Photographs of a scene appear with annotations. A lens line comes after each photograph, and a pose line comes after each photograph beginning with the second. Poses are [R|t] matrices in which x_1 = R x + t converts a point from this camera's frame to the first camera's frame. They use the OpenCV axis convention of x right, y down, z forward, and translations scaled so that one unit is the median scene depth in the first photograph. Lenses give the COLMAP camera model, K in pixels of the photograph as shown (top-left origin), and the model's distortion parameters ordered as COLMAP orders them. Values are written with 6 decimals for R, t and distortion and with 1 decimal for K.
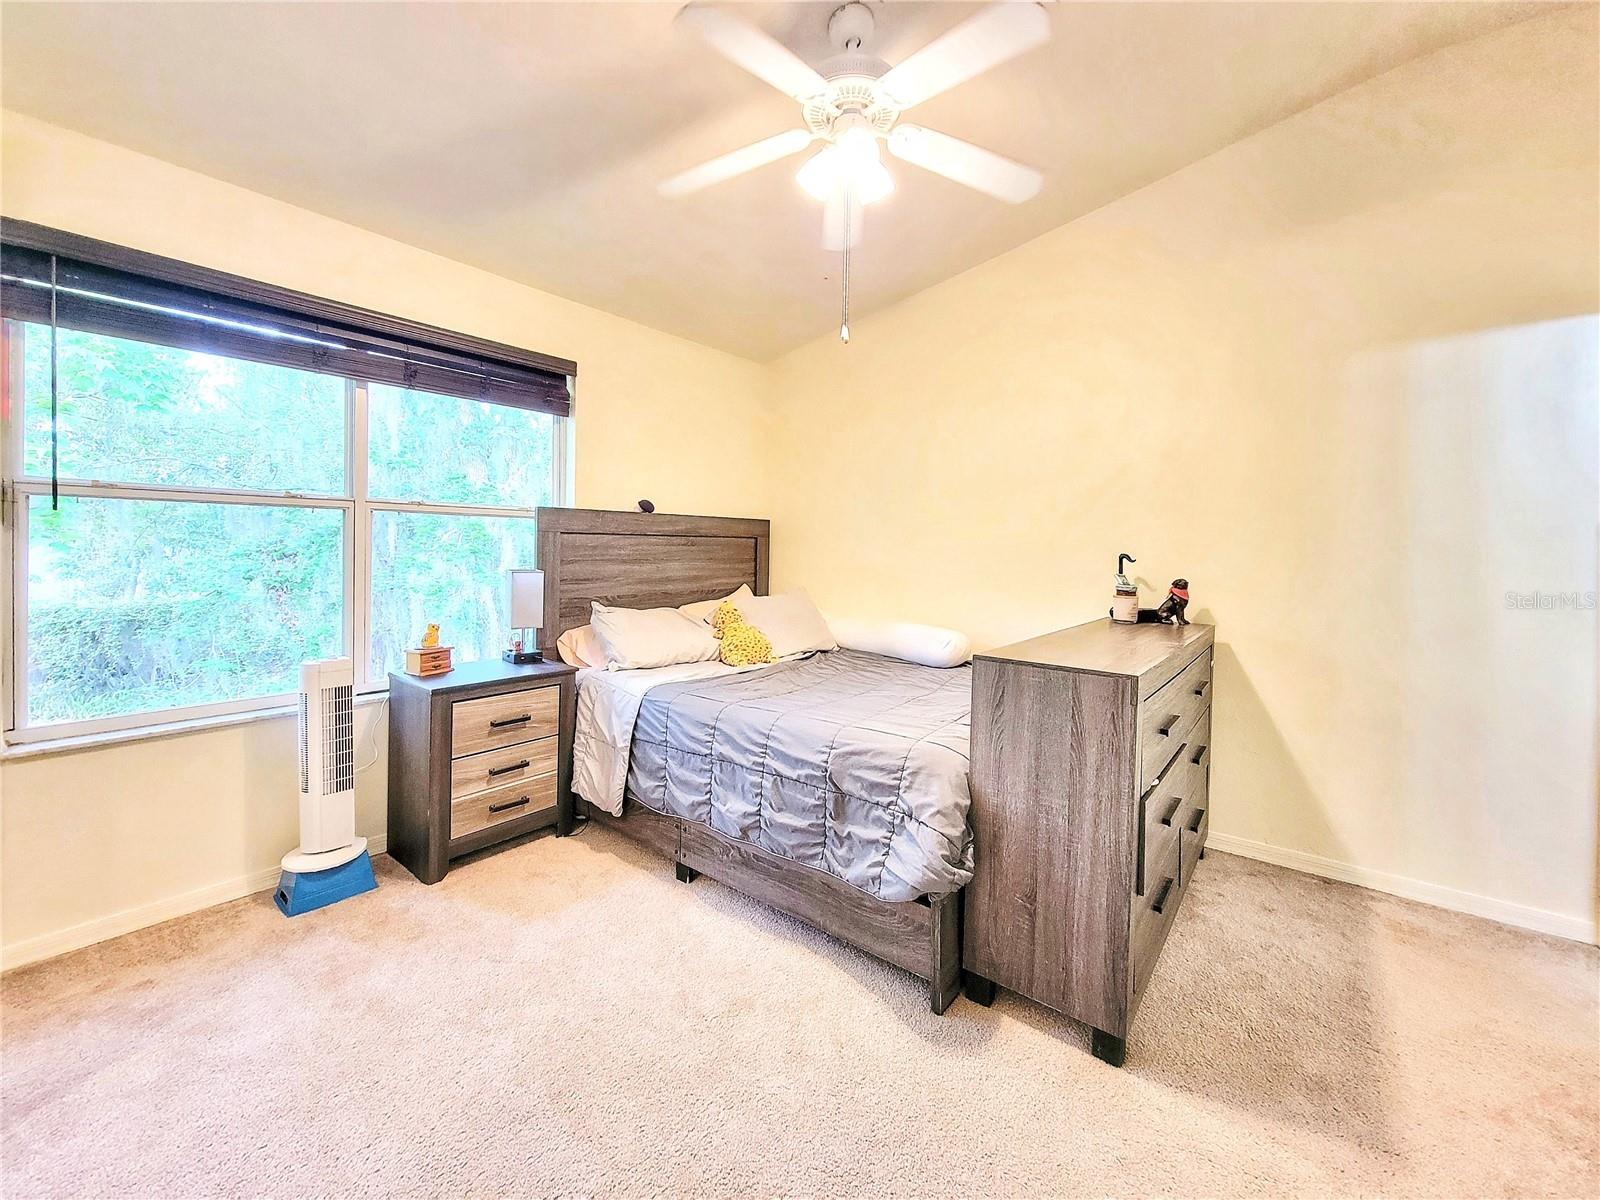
lens RADIAL K [[645.2, 0, 803.0], [0, 645.2, 552.4], [0, 0, 1]] dist [0.000467, 0.000022]
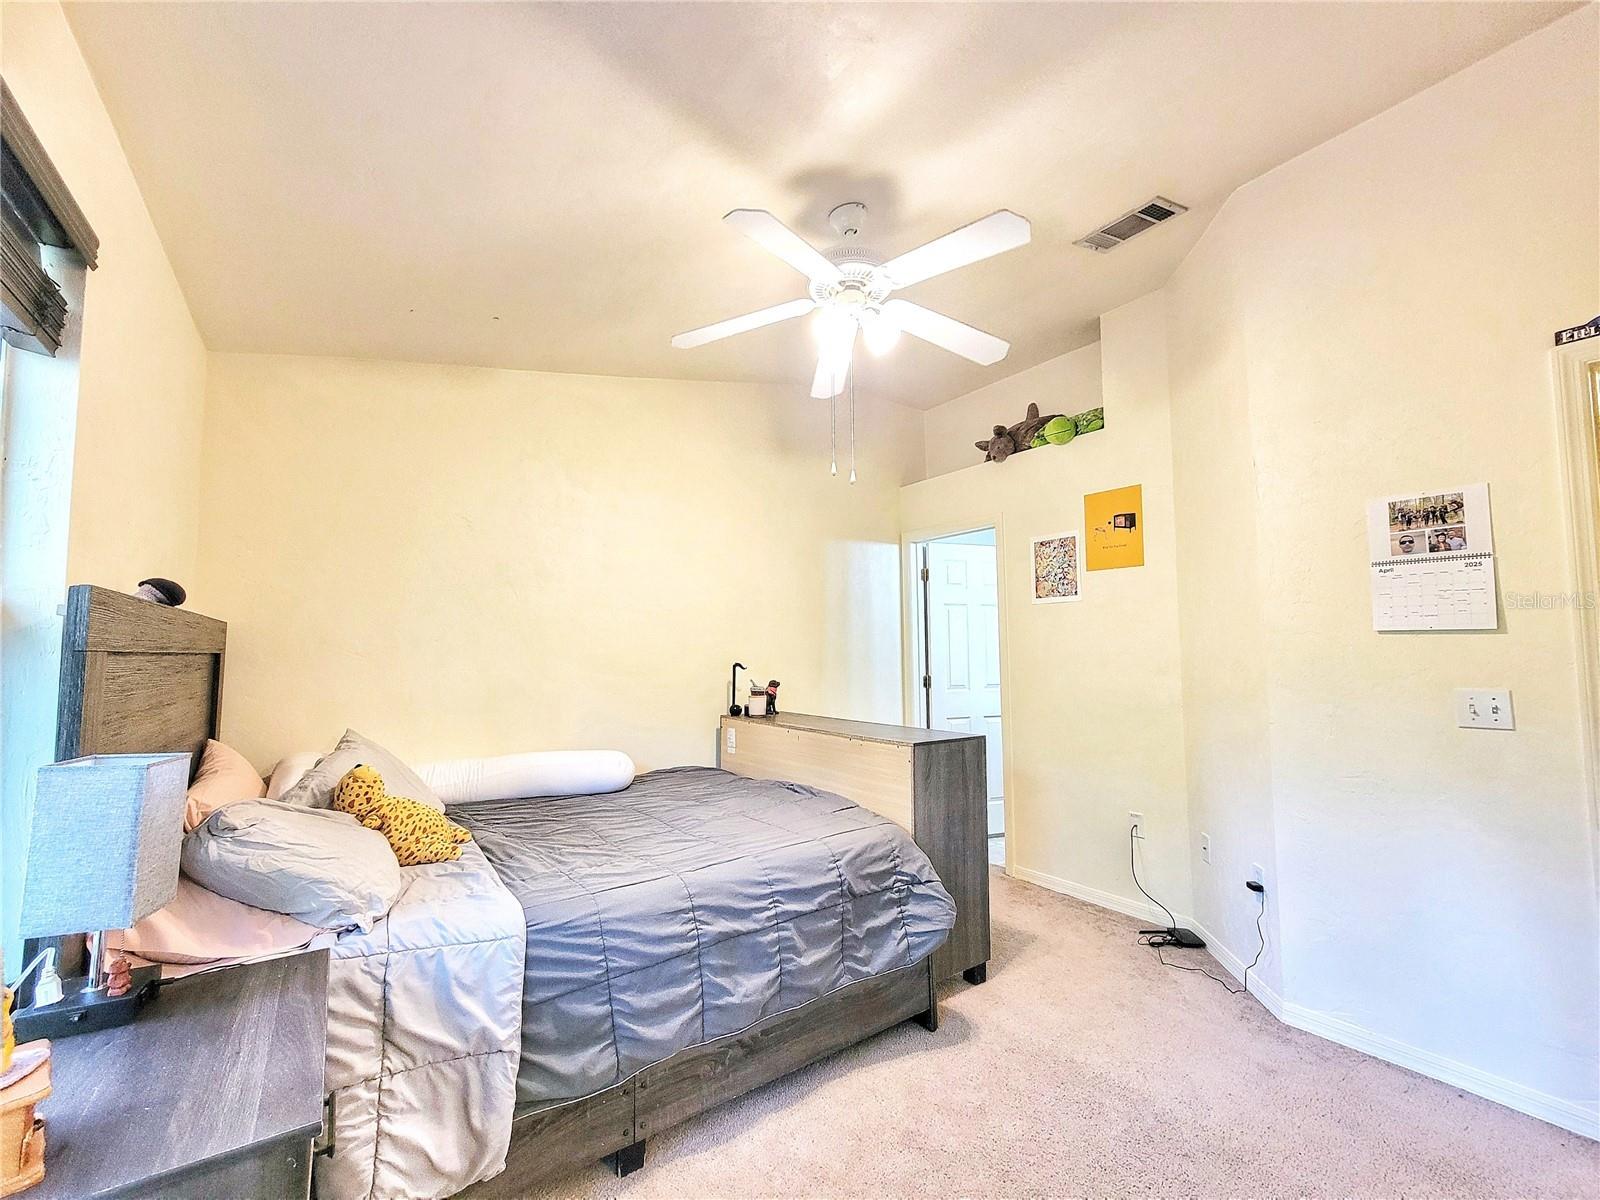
lens RADIAL K [[658.1, 0, 800.0], [0, 658.1, 600.0], [0, 0, 1]] dist [-0.000850, 0.001184]
pose [[0.273365, 0.059782, 0.960051, -0.924563], [0.016444, 0.997631, -0.066804, -0.041652], [-0.961770, 0.034049, 0.271735, 0.690908]]
